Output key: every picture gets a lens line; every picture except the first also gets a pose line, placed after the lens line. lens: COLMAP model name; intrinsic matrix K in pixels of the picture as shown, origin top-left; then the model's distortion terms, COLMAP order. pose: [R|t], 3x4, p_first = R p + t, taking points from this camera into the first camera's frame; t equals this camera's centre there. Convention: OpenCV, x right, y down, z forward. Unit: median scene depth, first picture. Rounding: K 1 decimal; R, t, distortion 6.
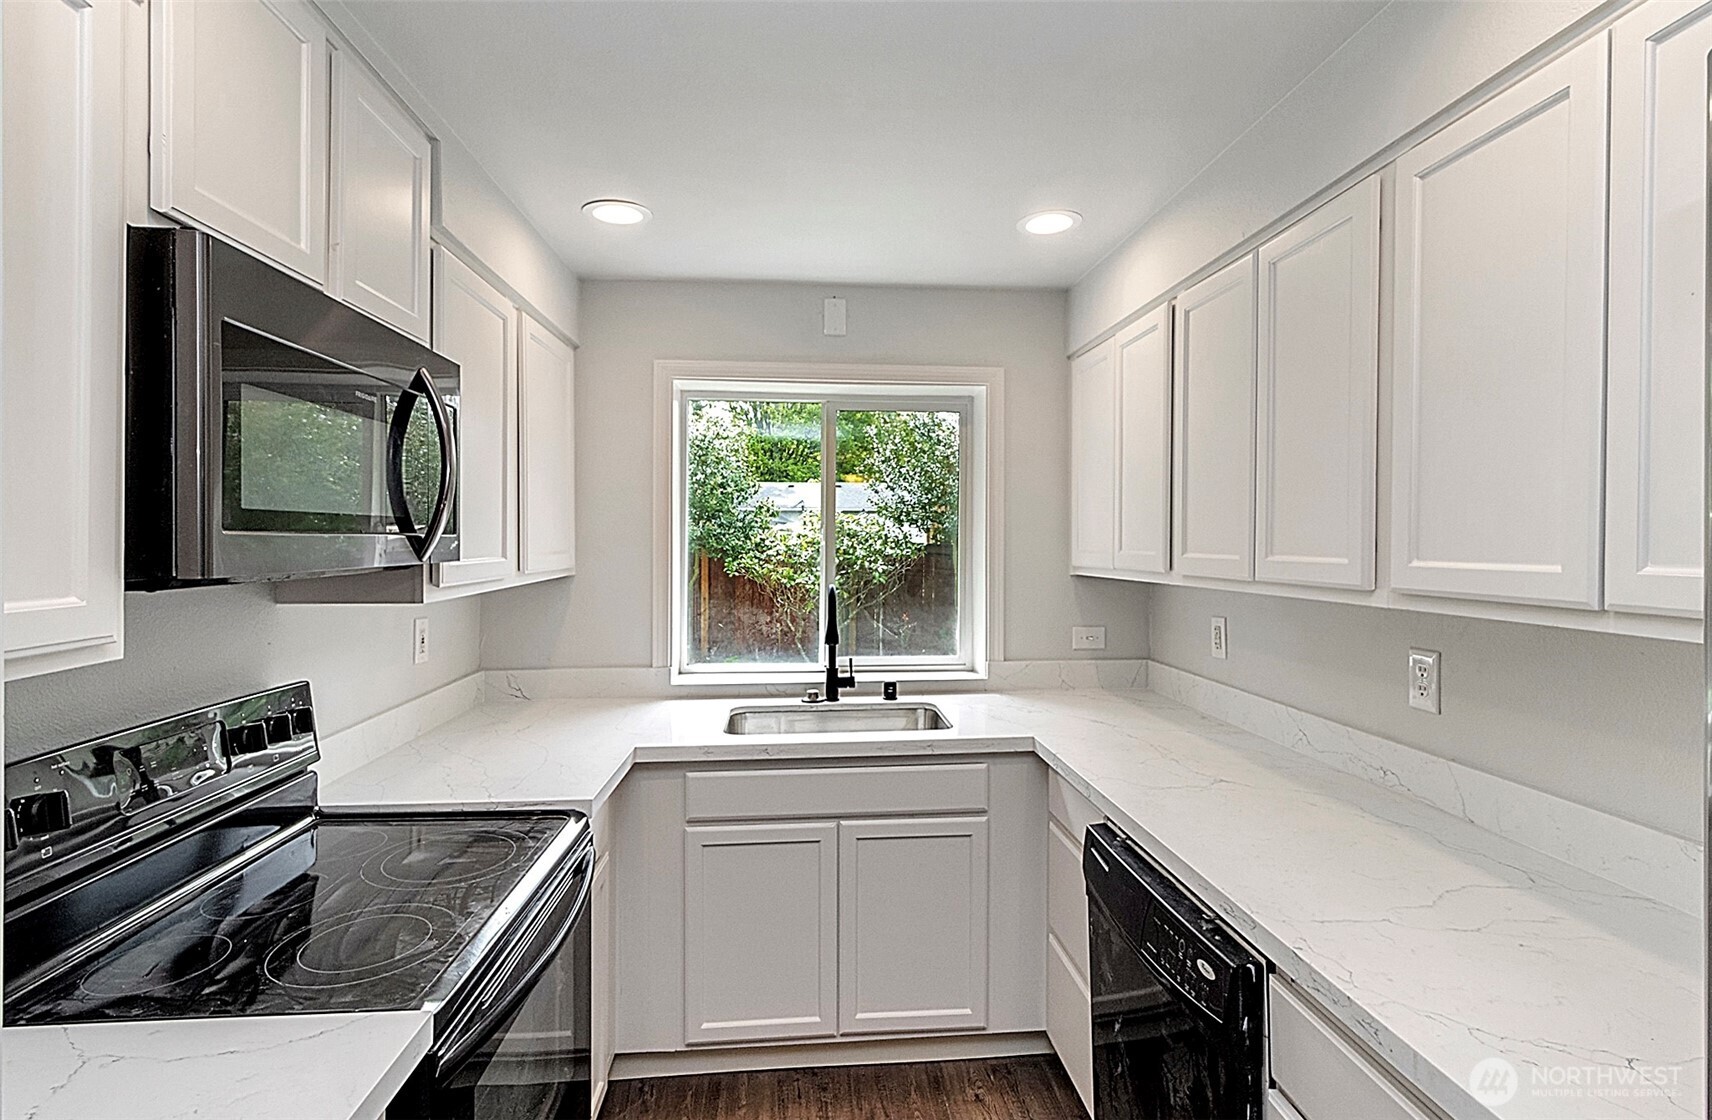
lens RADIAL K [[783.3, 0, 869.6], [0, 783.3, 553.2], [0, 0, 1]] dist [0.005977, 0.000231]
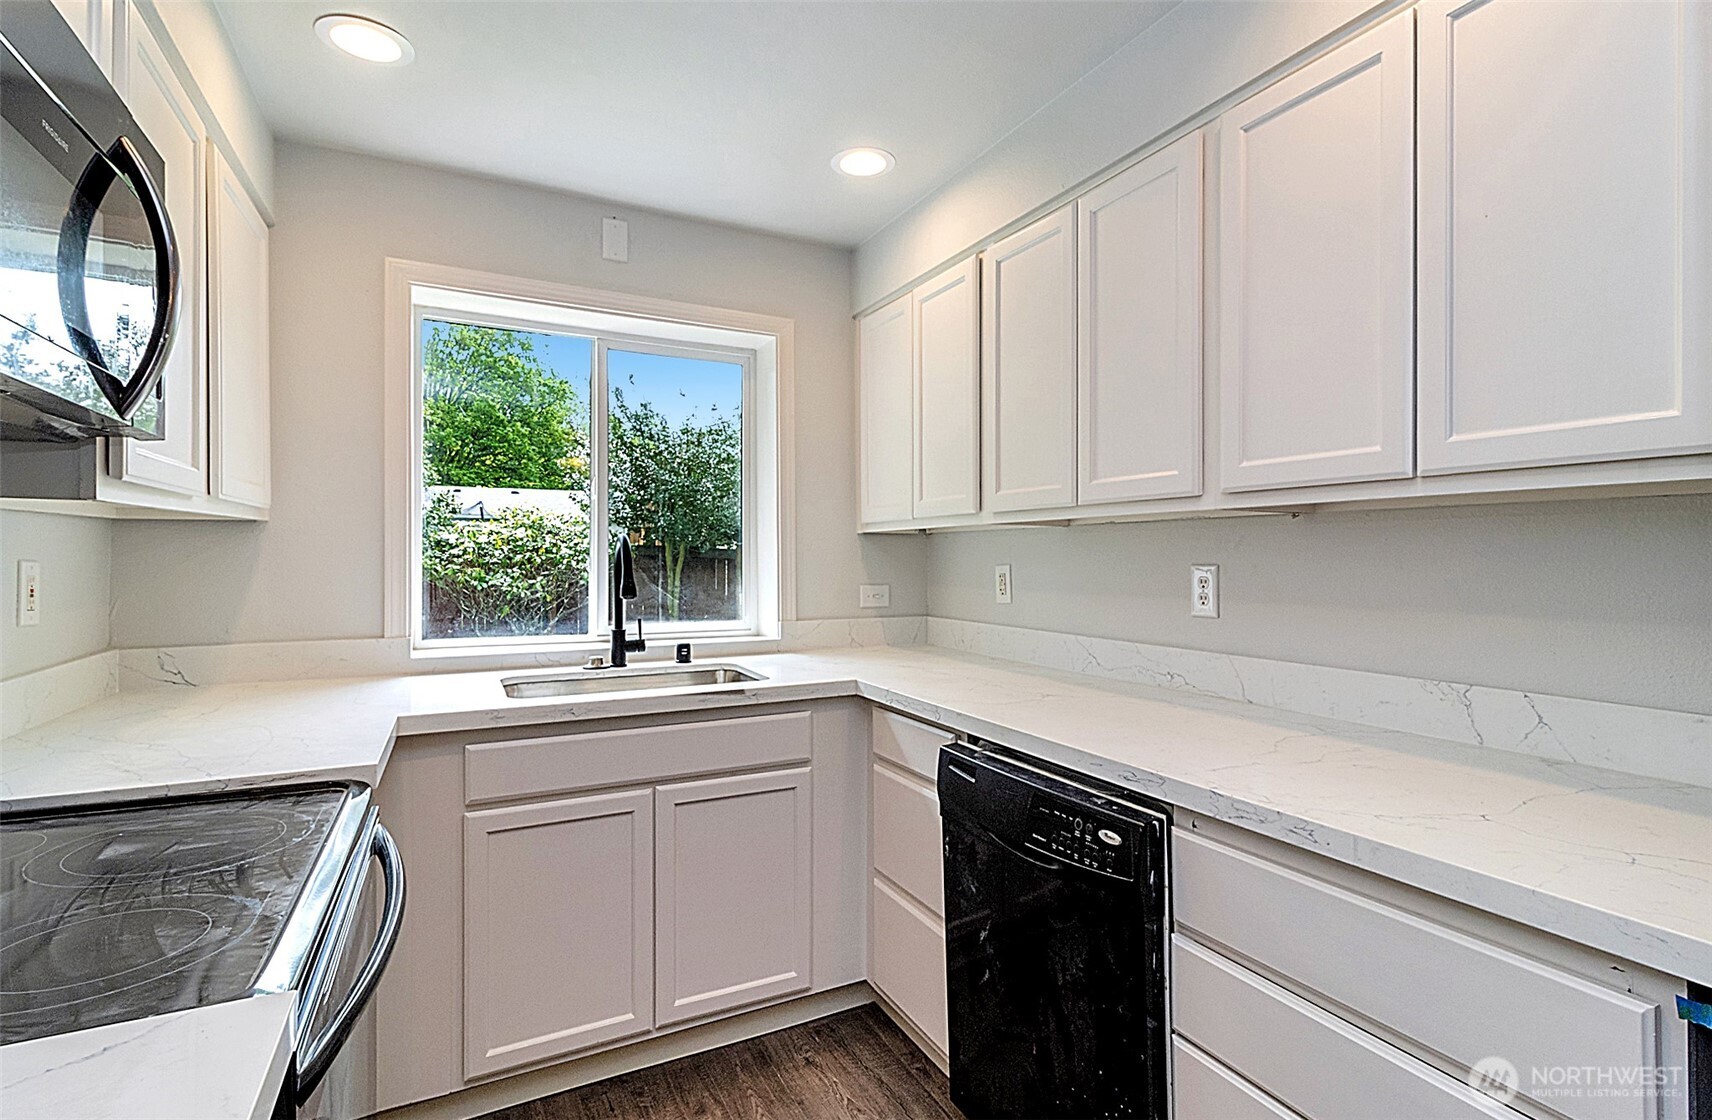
lens RADIAL K [[783.3, 0, 860.3], [0, 783.3, 561.2], [0, 0, 1]] dist [0.005977, 0.000231]
pose [[0.927909, -0.003386, 0.372791, -0.152852], [0.007330, 0.999931, -0.009165, 0.096204], [-0.372734, 0.011237, 0.927870, 0.085909]]
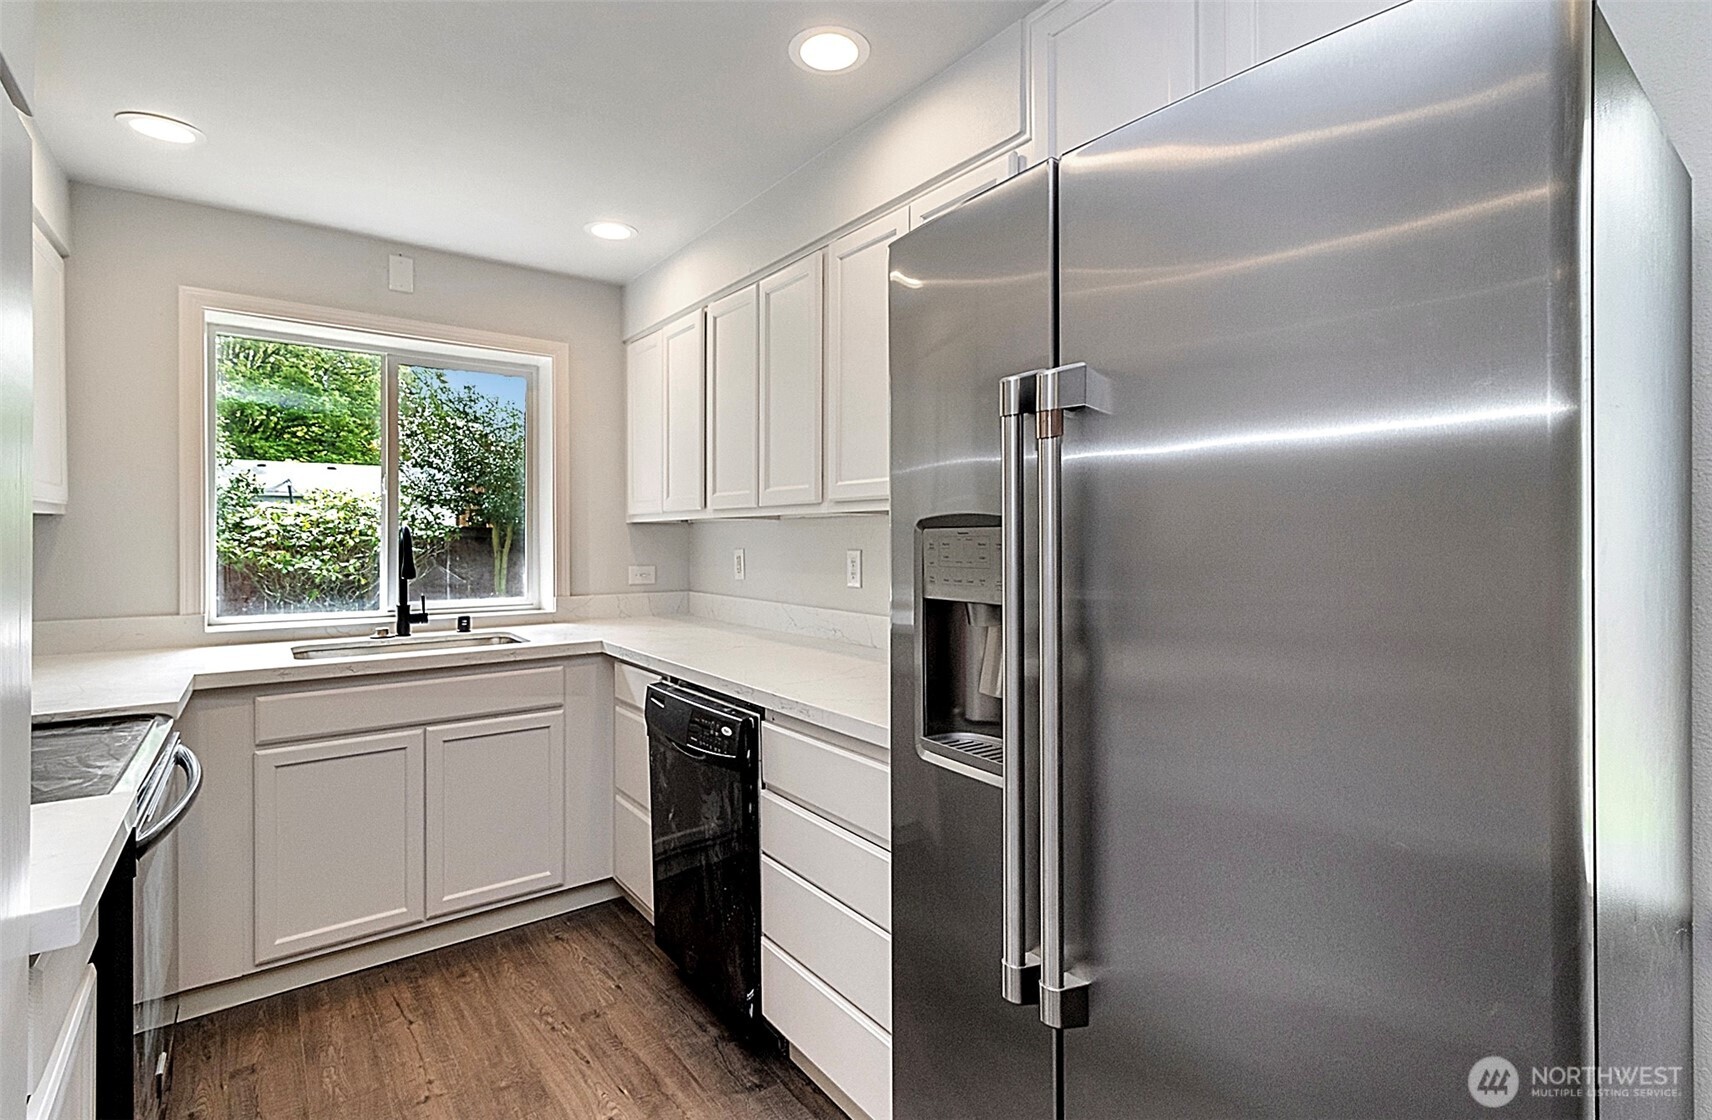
lens RADIAL K [[783.3, 0, 856.6], [0, 783.3, 544.7], [0, 0, 1]] dist [0.005977, 0.000231]
pose [[0.850347, -0.006586, 0.526181, -0.102907], [0.009783, 0.999947, -0.003294, 0.090801], [-0.526131, 0.007949, 0.850366, -0.279183]]
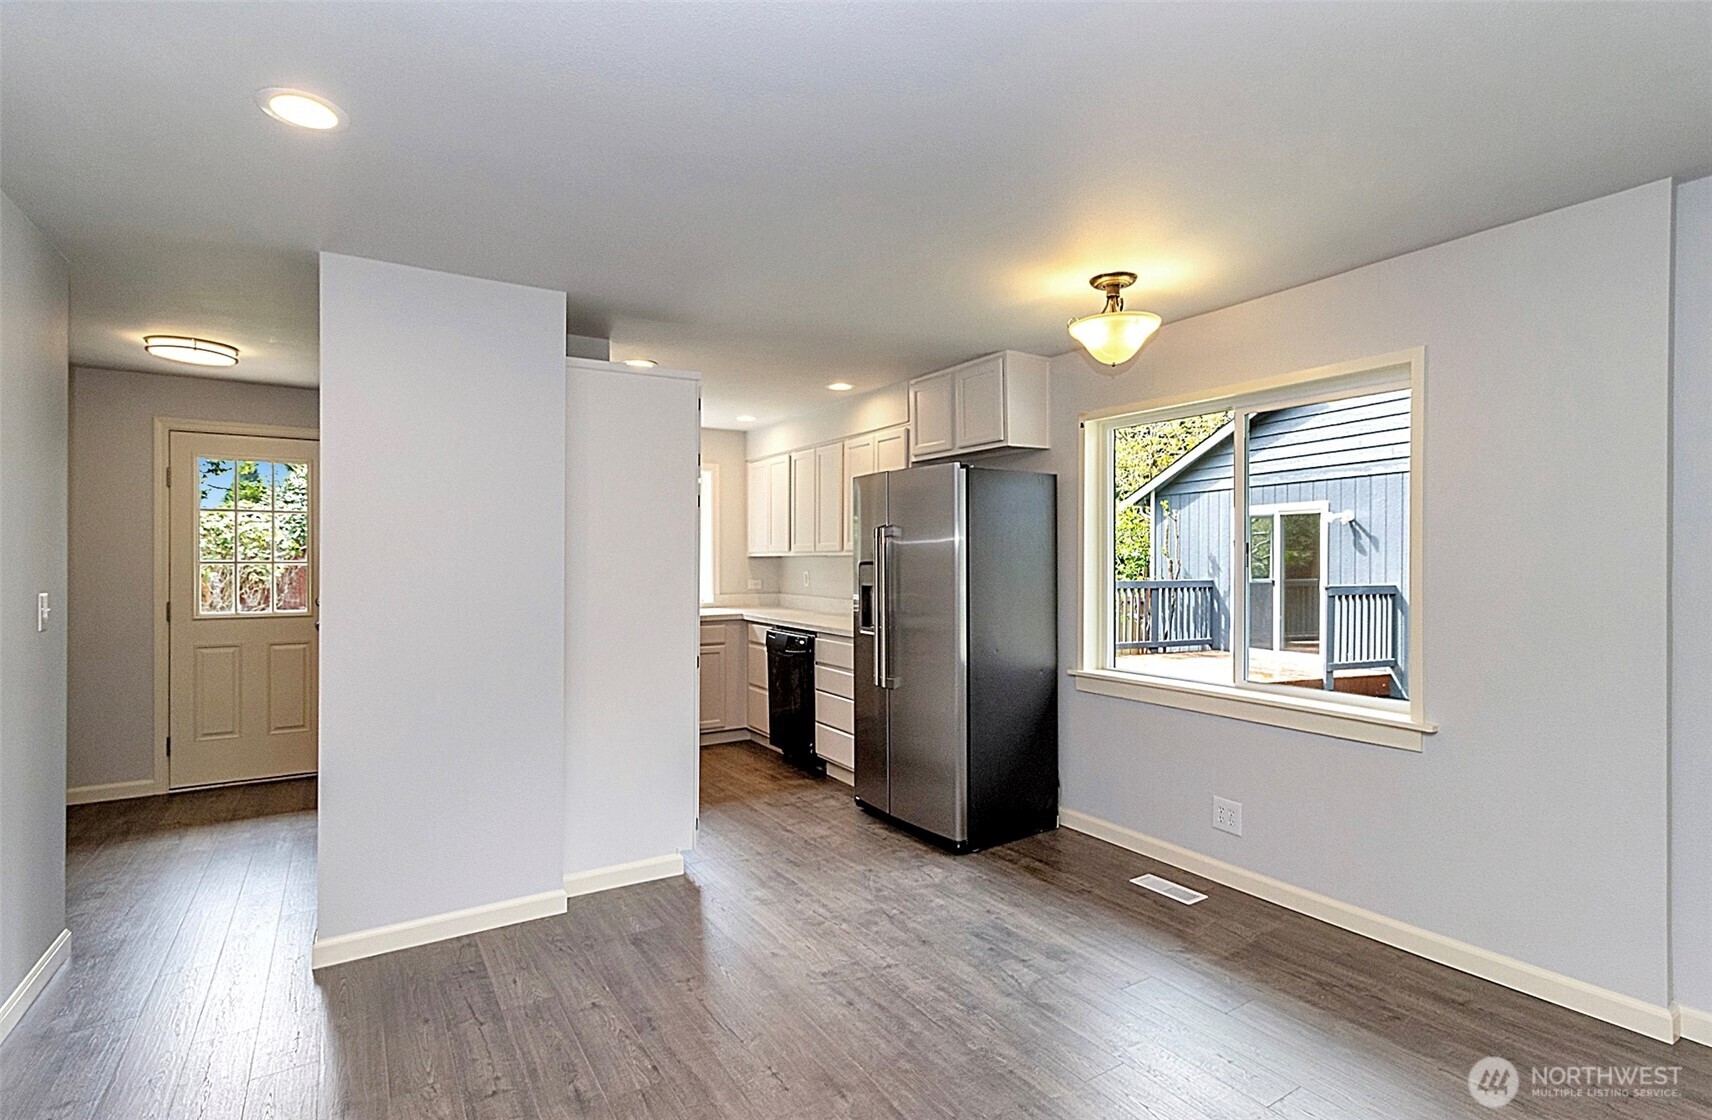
lens RADIAL K [[783.3, 0, 843.4], [0, 783.3, 571.0], [0, 0, 1]] dist [0.005977, 0.000231]
pose [[0.892999, -0.000904, 0.450058, -0.686303], [0.000458, 0.999999, 0.001100, 0.087980], [-0.450059, -0.000776, 0.892999, -1.544432]]
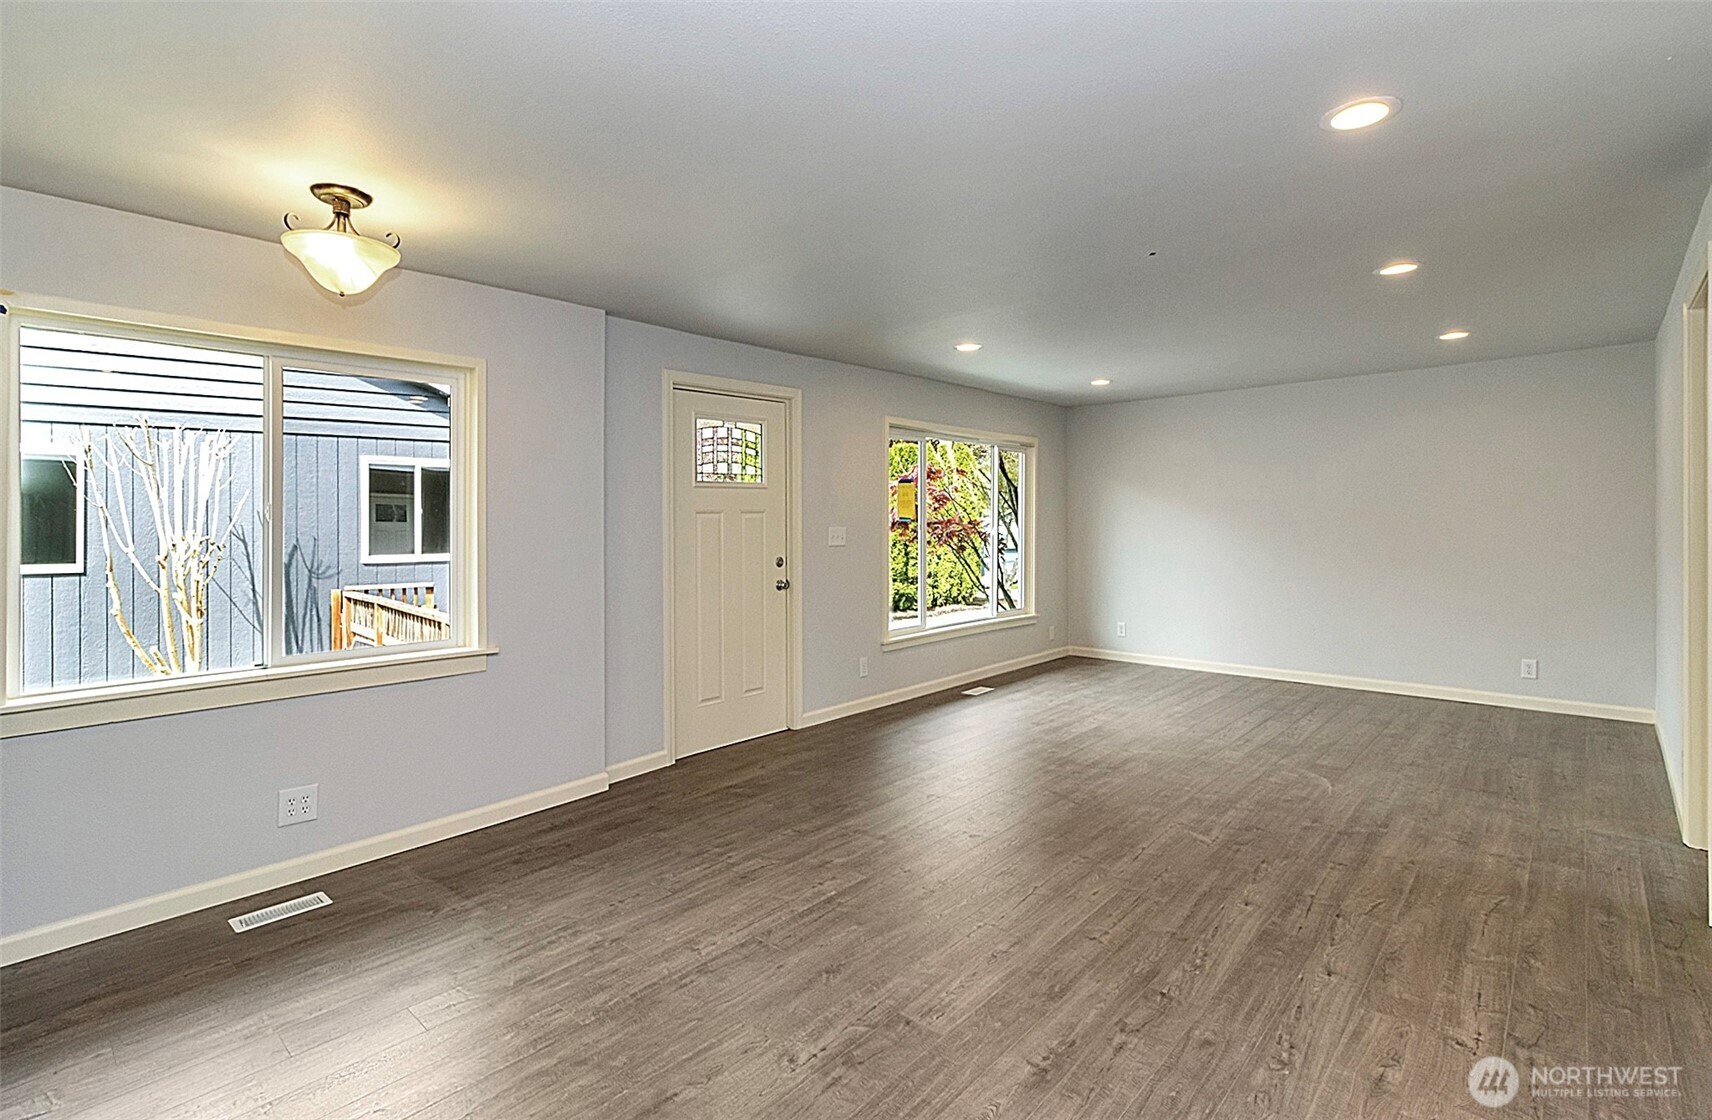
lens RADIAL K [[783.3, 0, 865.6], [0, 783.3, 529.0], [0, 0, 1]] dist [0.005977, 0.000231]
pose [[-0.667338, 0.011114, 0.744672, -1.057764], [0.024272, 0.999682, 0.006831, 0.095690], [-0.744360, 0.022633, -0.667395, -0.284078]]
